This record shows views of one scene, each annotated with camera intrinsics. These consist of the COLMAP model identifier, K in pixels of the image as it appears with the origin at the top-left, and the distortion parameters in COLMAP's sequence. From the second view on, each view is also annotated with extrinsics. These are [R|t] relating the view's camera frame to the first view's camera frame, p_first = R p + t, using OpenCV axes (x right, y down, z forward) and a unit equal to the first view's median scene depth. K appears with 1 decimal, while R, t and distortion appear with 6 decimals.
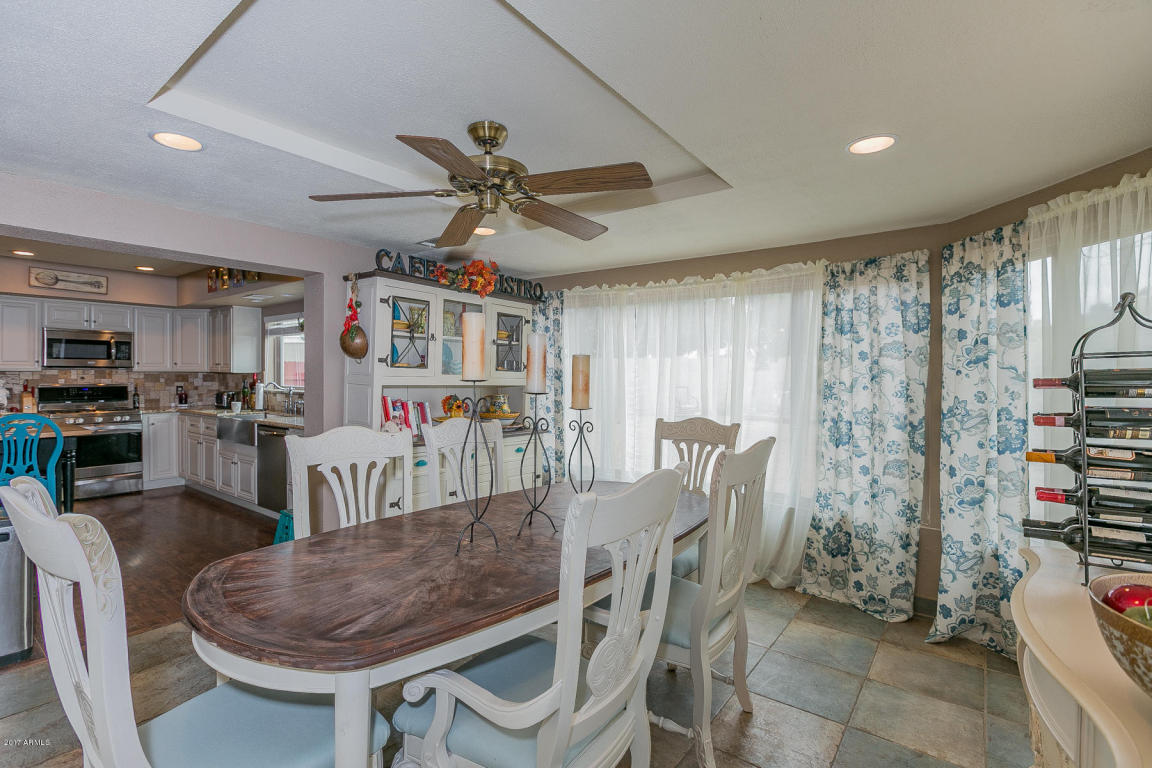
lens RADIAL K [[526.8, 0, 574.7], [0, 526.8, 379.0], [0, 0, 1]] dist [0.001418, -0.014655]
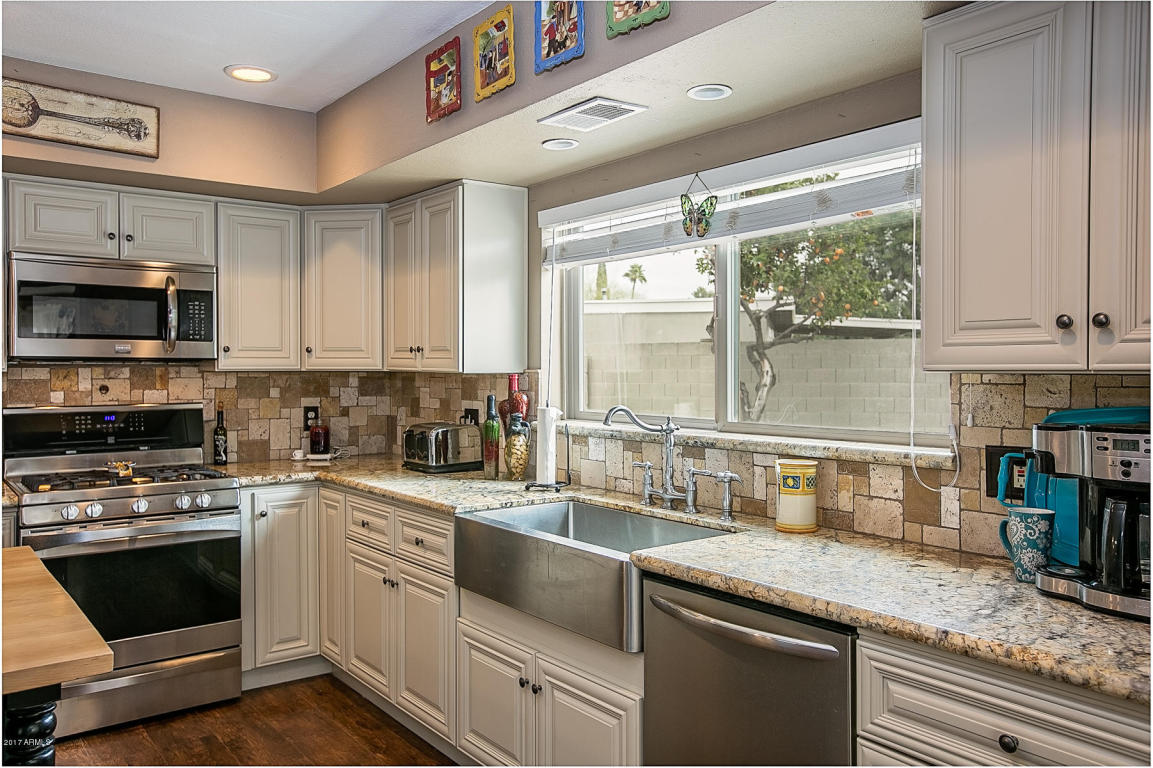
lens RADIAL K [[965.6, 0, 576.5], [0, 965.6, 384.0], [0, 0, 1]] dist [0.007999, 0.003159]
pose [[0.951419, 0.000132, -0.307898, -0.387429], [0.000979, 0.999994, 0.003455, -0.007232], [0.307897, -0.003589, 0.951413, 0.422830]]
